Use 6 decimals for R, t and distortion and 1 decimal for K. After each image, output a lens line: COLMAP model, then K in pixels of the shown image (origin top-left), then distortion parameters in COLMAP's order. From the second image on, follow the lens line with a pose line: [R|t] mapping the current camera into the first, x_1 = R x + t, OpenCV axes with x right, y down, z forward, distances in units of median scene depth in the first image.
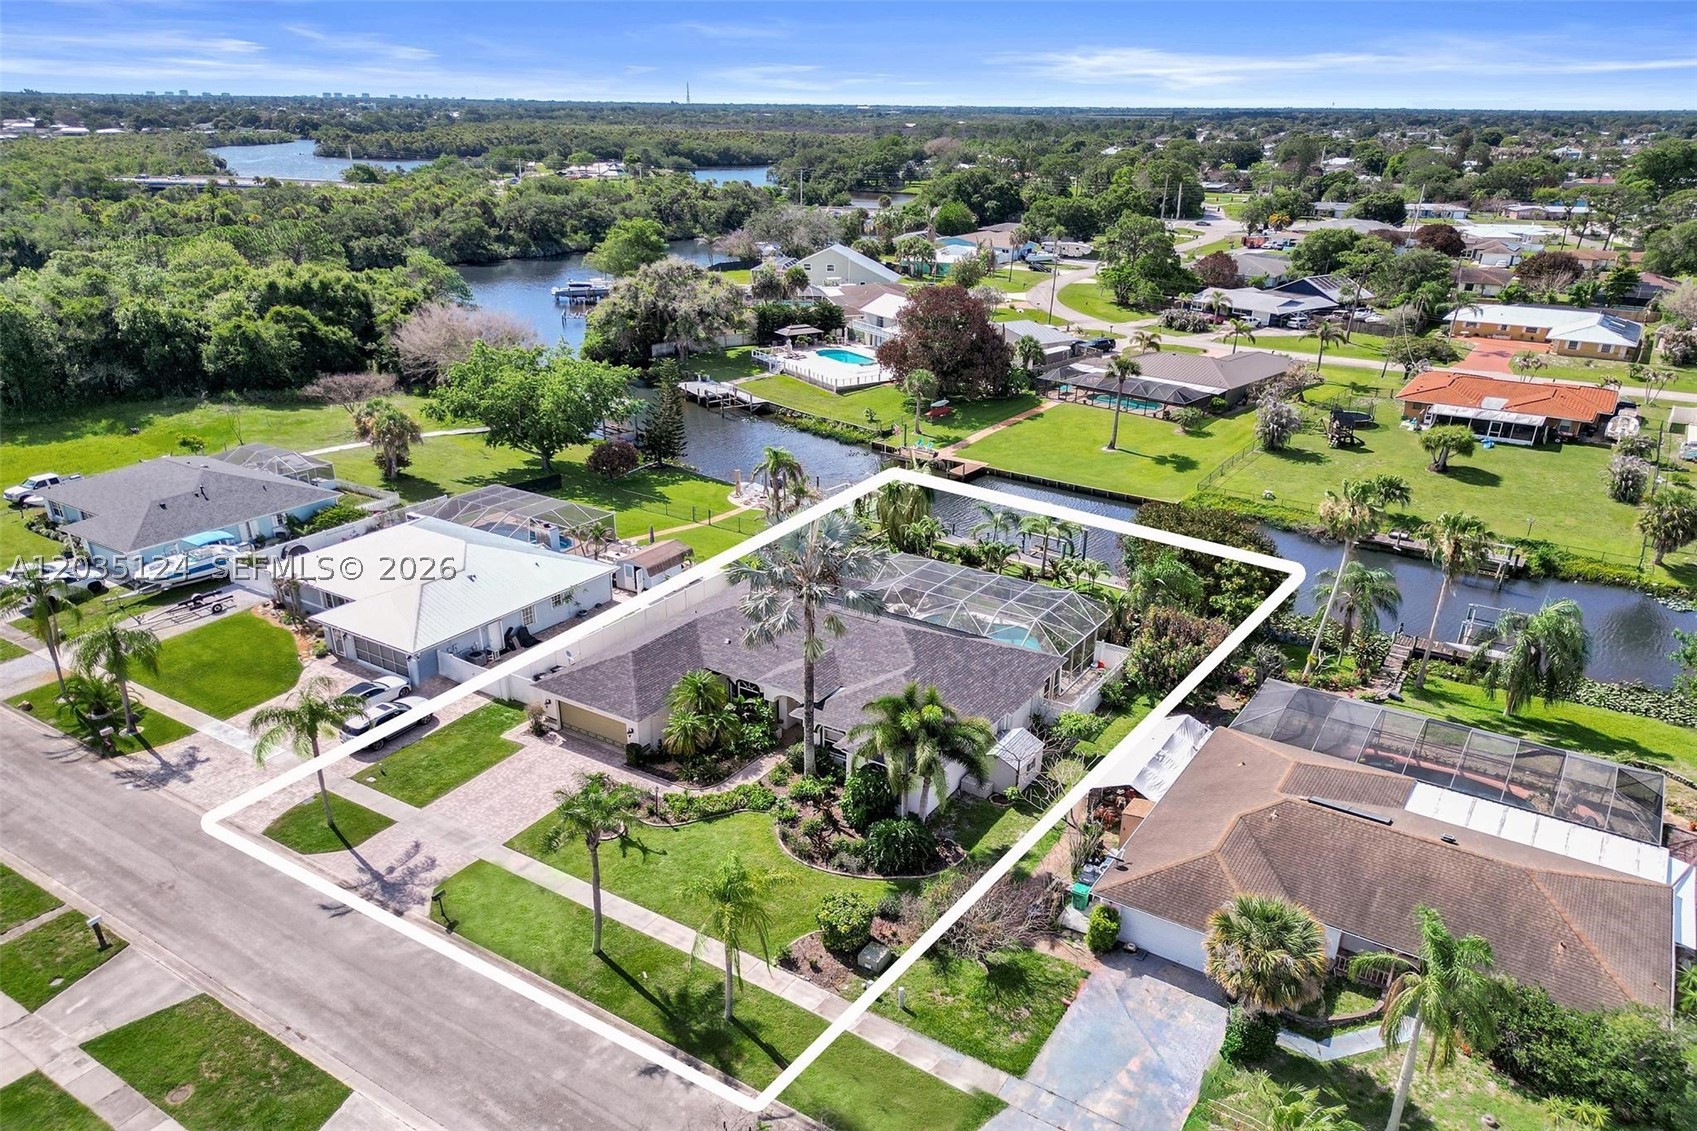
lens RADIAL K [[1178.5, 0, 852.8], [0, 1178.5, 636.7], [0, 0, 1]] dist [0.074321, -0.078624]
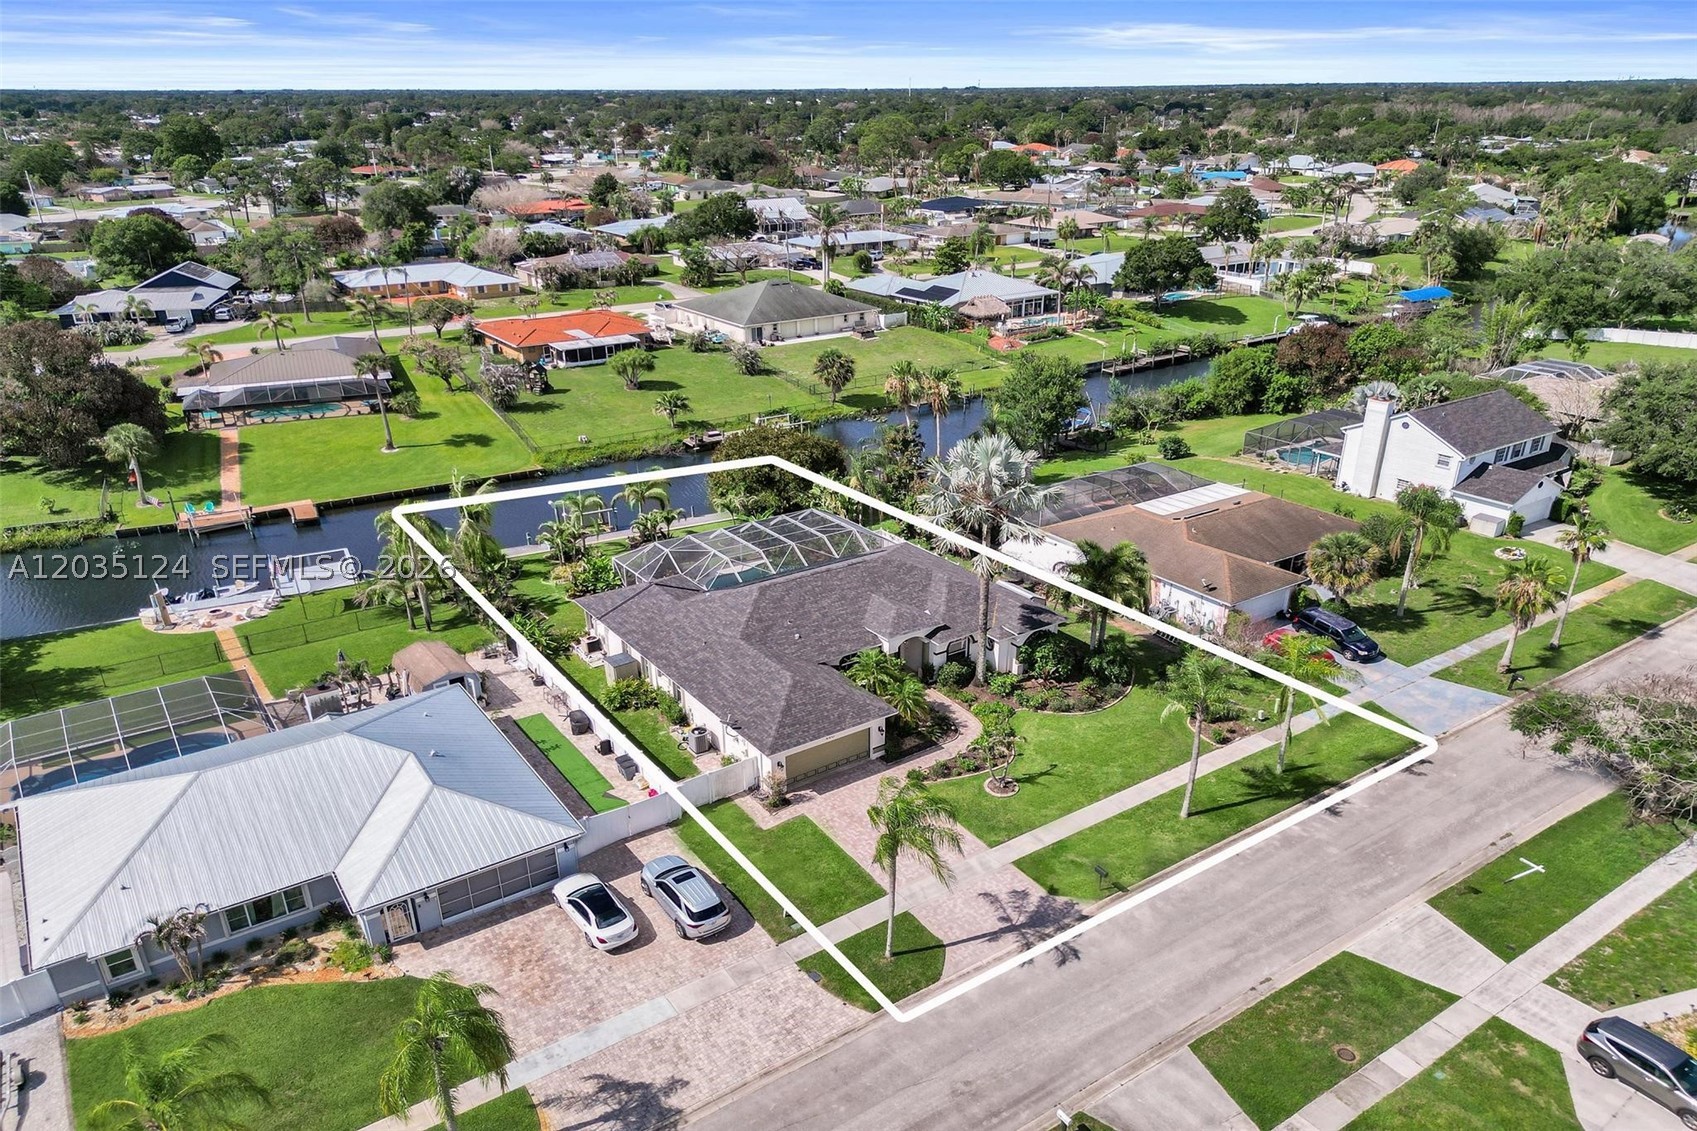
lens RADIAL K [[1191.6, 0, 851.8], [0, 1191.6, 605.9], [0, 0, 1]] dist [0.080393, -0.082395]
pose [[0.387378, -0.377571, 0.841058, -0.541401], [0.387158, 0.894571, 0.223275, -0.131674], [-0.836688, 0.239130, 0.492717, 0.281272]]
